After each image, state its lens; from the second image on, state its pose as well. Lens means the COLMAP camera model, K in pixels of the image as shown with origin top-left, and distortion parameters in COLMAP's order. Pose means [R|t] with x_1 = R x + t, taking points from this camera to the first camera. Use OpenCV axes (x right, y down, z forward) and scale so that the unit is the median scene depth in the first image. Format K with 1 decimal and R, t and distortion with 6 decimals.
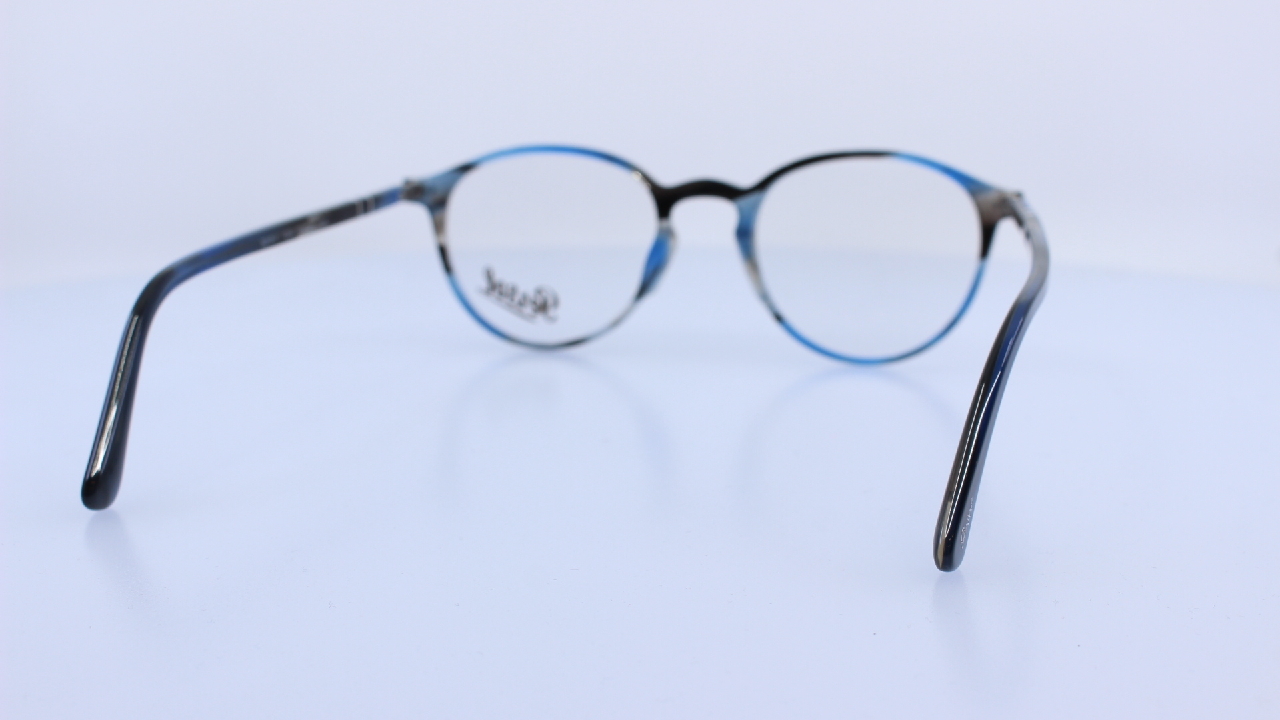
lens RADIAL K [[1683.3, 0, 635.0], [0, 1683.3, 363.6], [0, 0, 1]] dist [-0.077979, 0.000000]
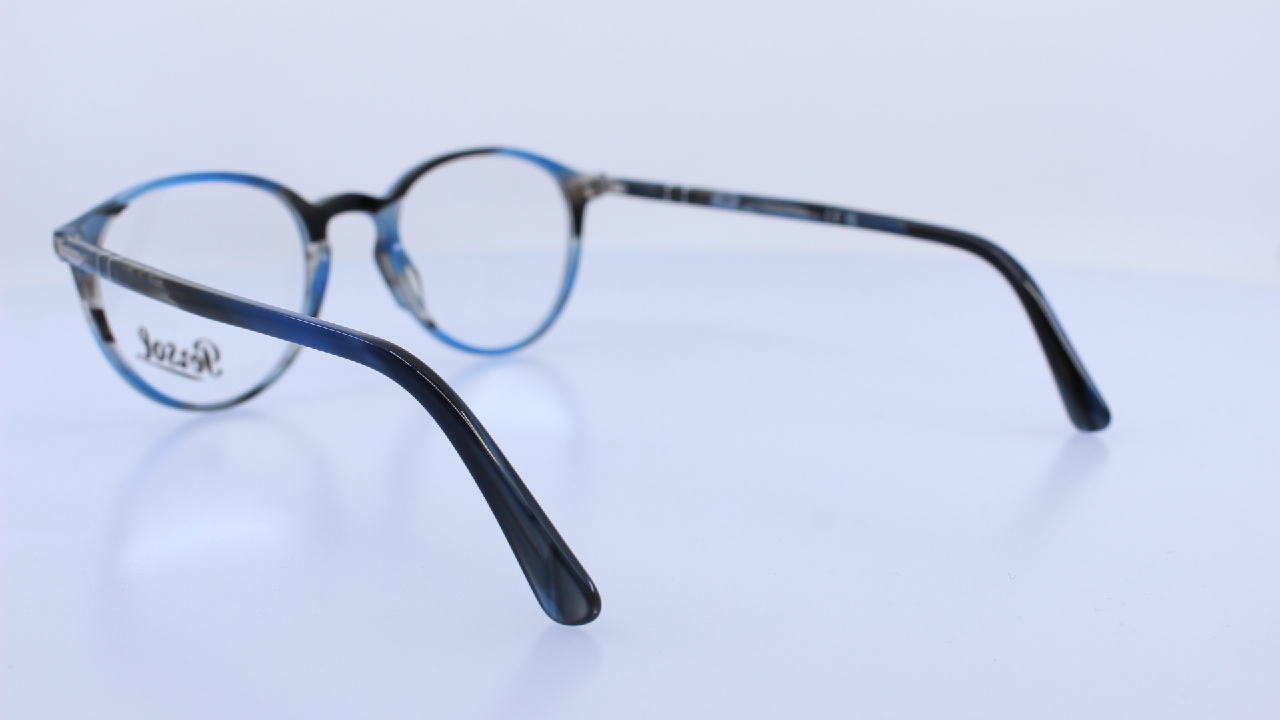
lens RADIAL K [[1683.3, 0, 648.9], [0, 1683.3, 354.7], [0, 0, 1]] dist [-0.077979, 0.000000]
pose [[0.486510, -0.170709, 0.856835, -0.686273], [0.183140, 0.978863, 0.091034, -0.074938], [-0.854265, 0.112632, 0.507490, 0.385511]]
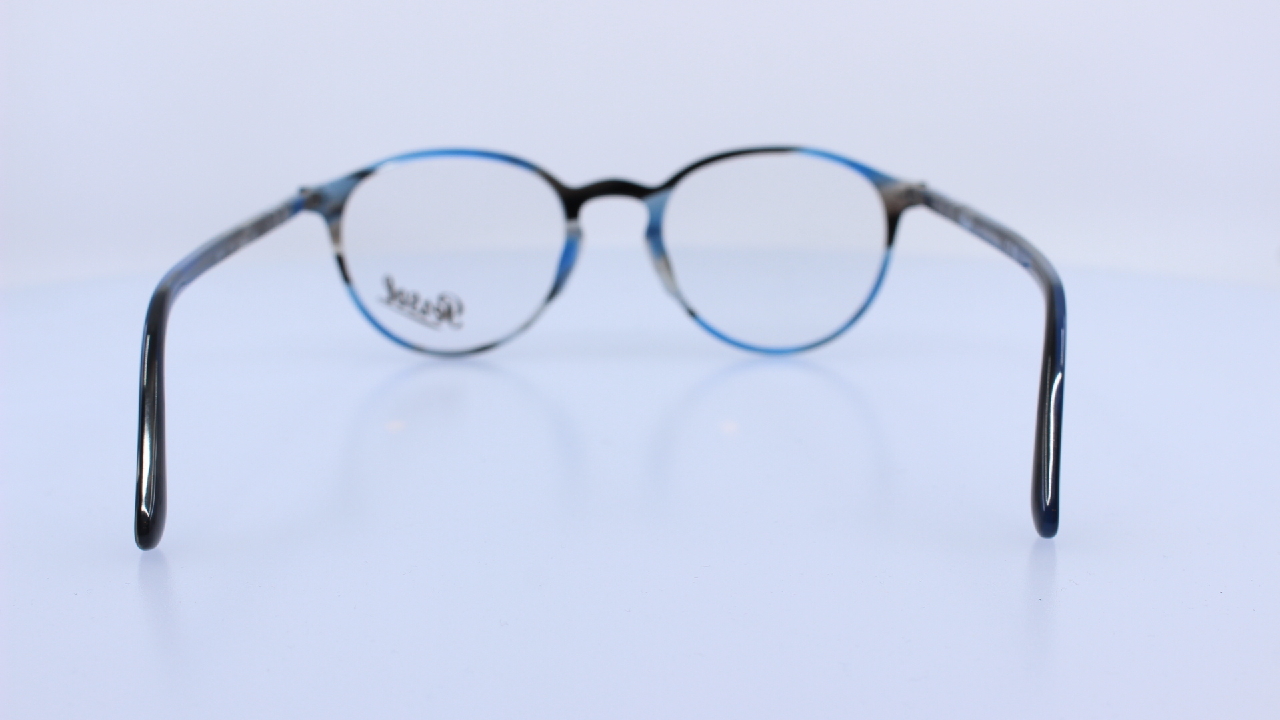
lens RADIAL K [[1683.3, 0, 630.2], [0, 1683.3, 356.3], [0, 0, 1]] dist [-0.077979, 0.000000]
pose [[0.964496, -0.053034, 0.258717, -0.211211], [0.054505, 0.998512, 0.001489, -0.004640], [-0.258411, 0.012665, 0.965952, 0.027024]]
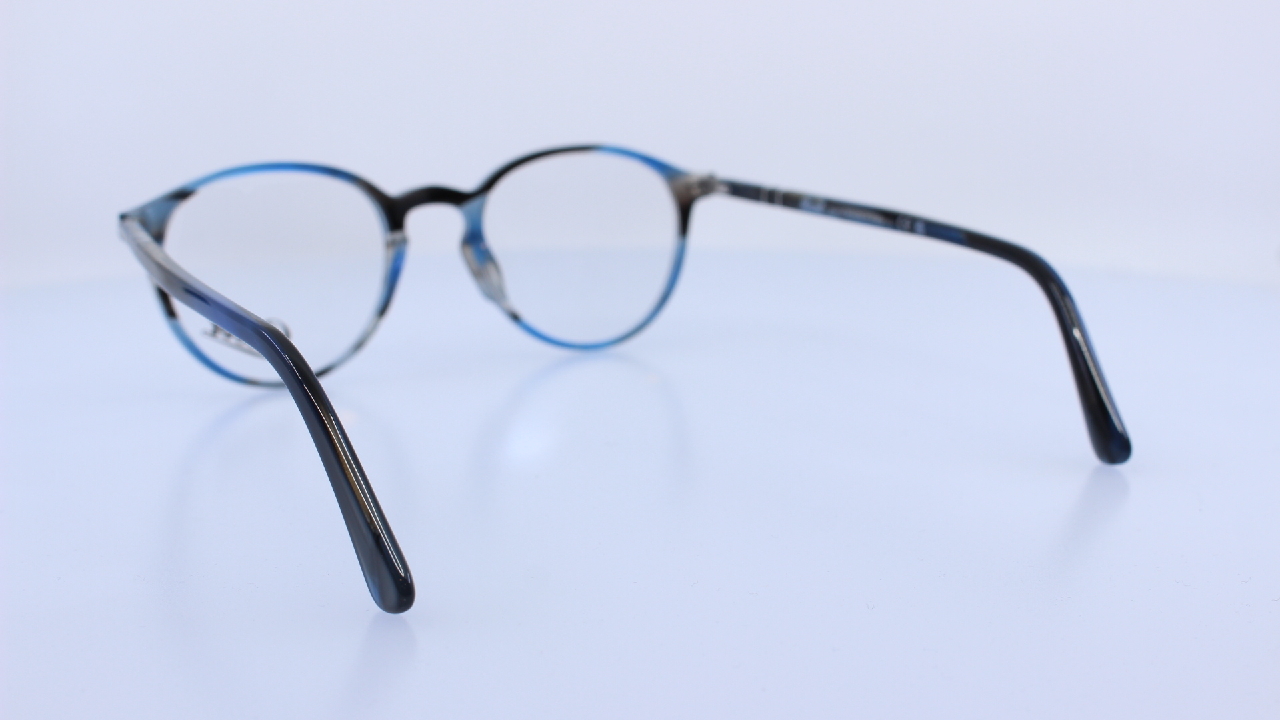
lens RADIAL K [[1683.3, 0, 638.1], [0, 1683.3, 363.4], [0, 0, 1]] dist [-0.077979, 0.000000]
pose [[0.699797, -0.143534, 0.699773, -0.562589], [0.148942, 0.987393, 0.053582, -0.041954], [-0.698642, 0.066729, 0.712353, 0.227162]]
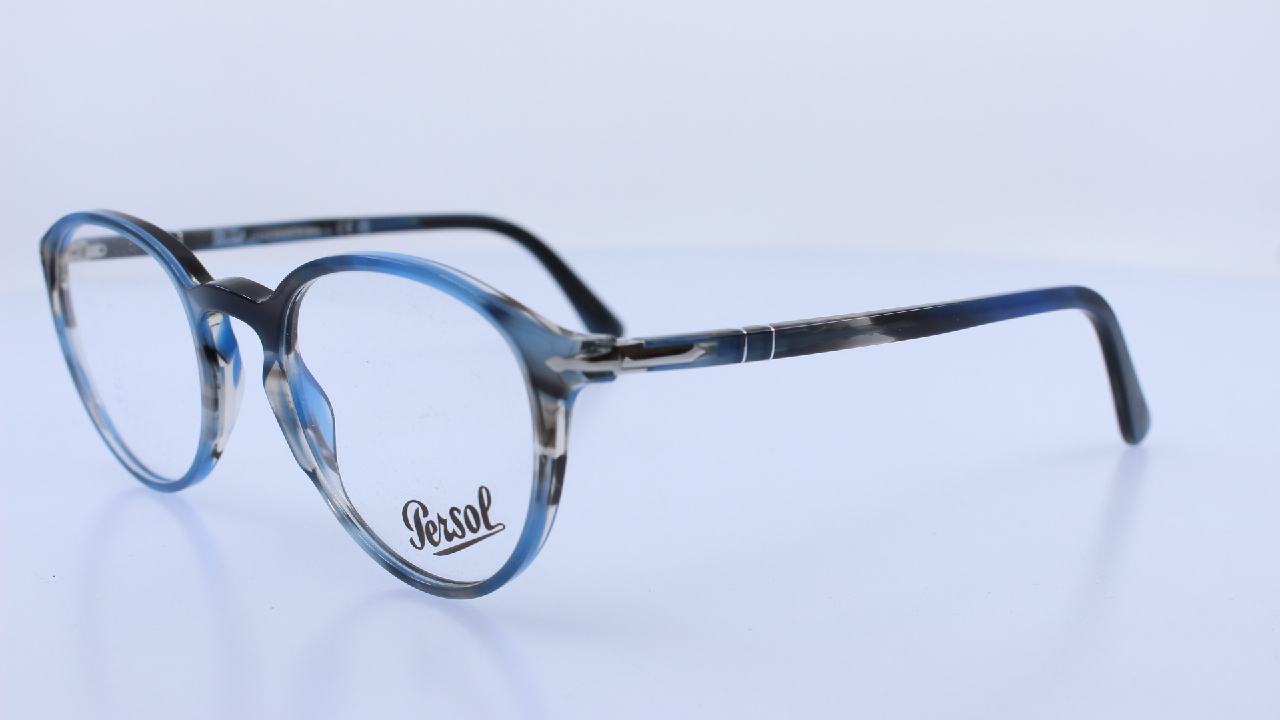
lens RADIAL K [[1683.3, 0, 637.8], [0, 1683.3, 359.8], [0, 0, 1]] dist [-0.077979, 0.000000]
pose [[-0.874259, -0.085491, 0.477873, -0.394055], [0.113601, 0.921013, 0.372599, -0.298359], [-0.471981, 0.380034, -0.795492, 1.431171]]
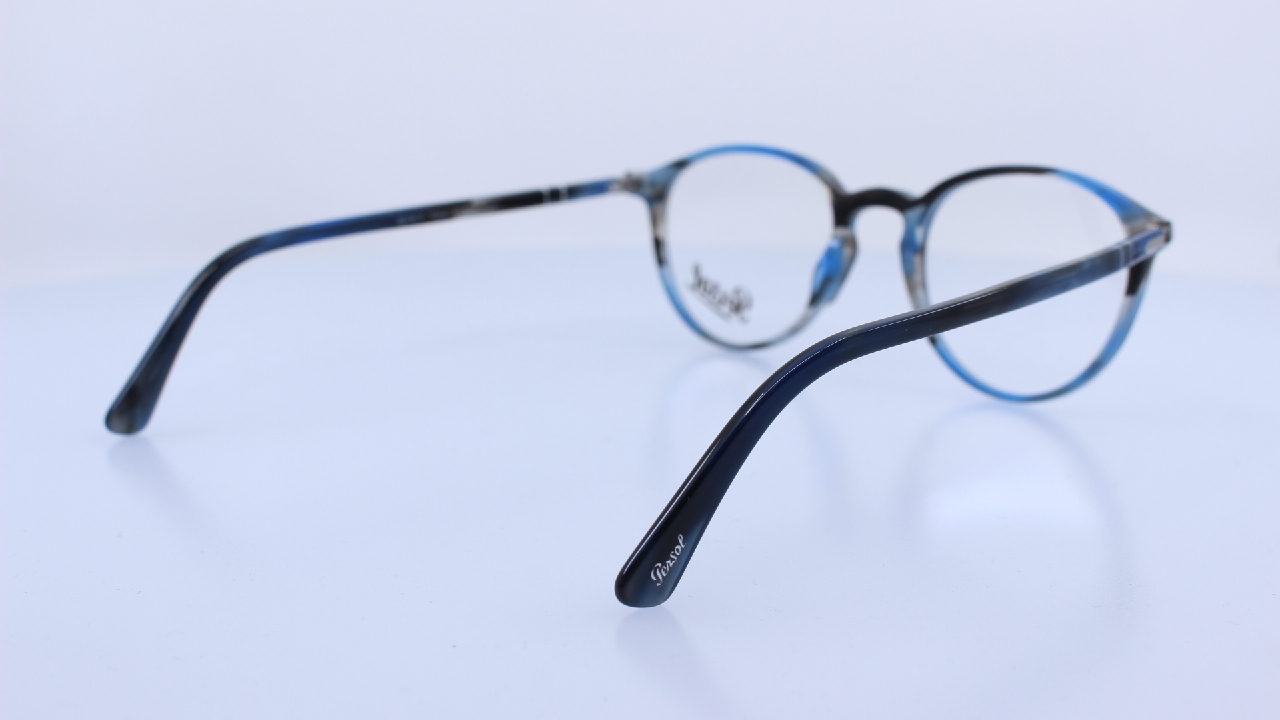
lens RADIAL K [[1683.3, 0, 641.2], [0, 1683.3, 363.6], [0, 0, 1]] dist [-0.077979, 0.000000]
pose [[0.866796, 0.104809, -0.487525, 0.393166], [-0.103169, 0.994202, 0.030306, -0.025239], [0.487874, 0.024028, 0.872583, 0.105444]]
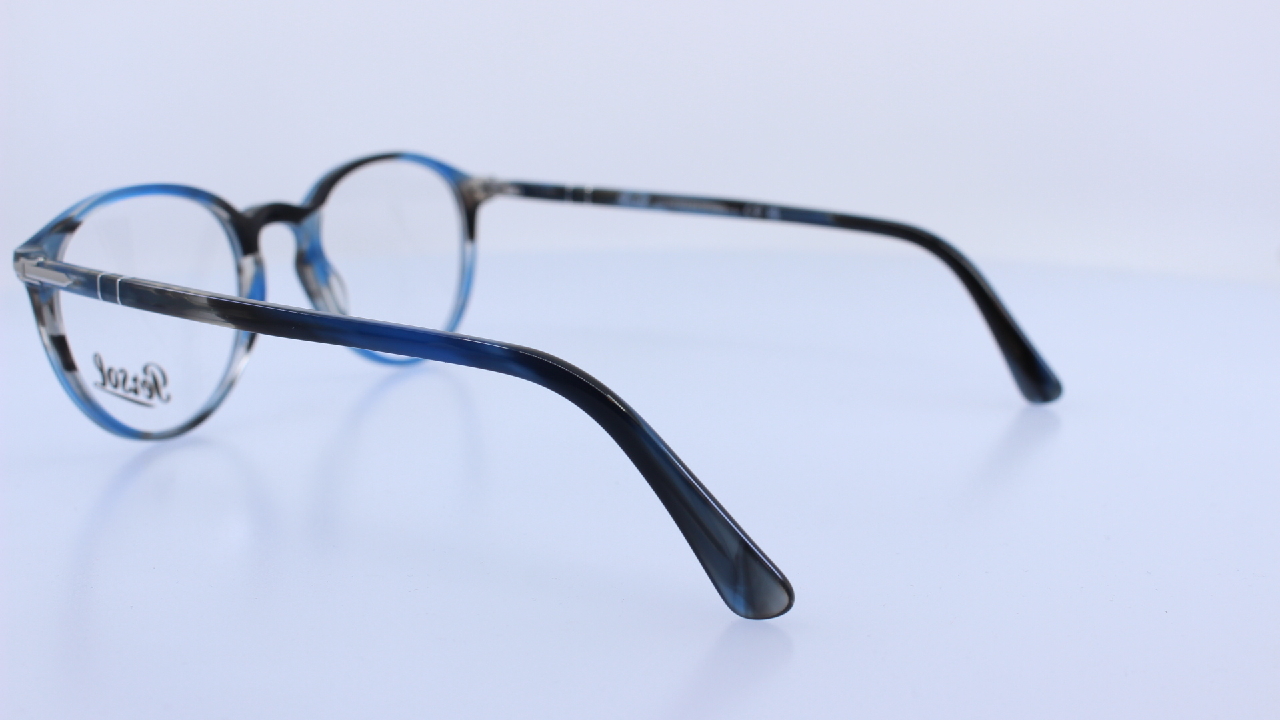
lens RADIAL K [[1683.3, 0, 648.0], [0, 1683.3, 368.5], [0, 0, 1]] dist [-0.077979, 0.000000]
pose [[0.243706, -0.197222, 0.949585, -0.765138], [0.204996, 0.967459, 0.148324, -0.114314], [-0.947937, 0.158514, 0.276205, 0.570134]]
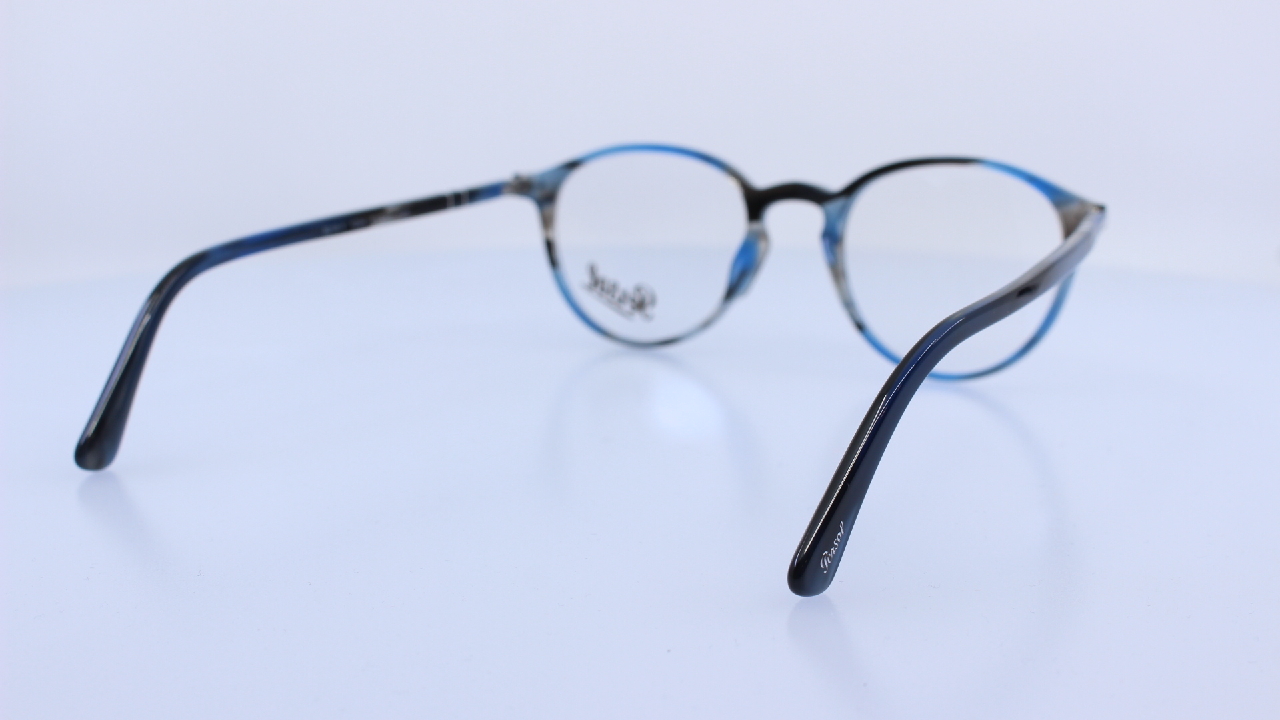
lens RADIAL K [[1683.3, 0, 645.0], [0, 1683.3, 357.8], [0, 0, 1]] dist [-0.077979, 0.000000]
pose [[0.967671, 0.052521, -0.246688, 0.201769], [-0.053017, 0.998583, 0.004636, -0.006960], [0.246582, 0.008592, 0.969084, 0.026780]]
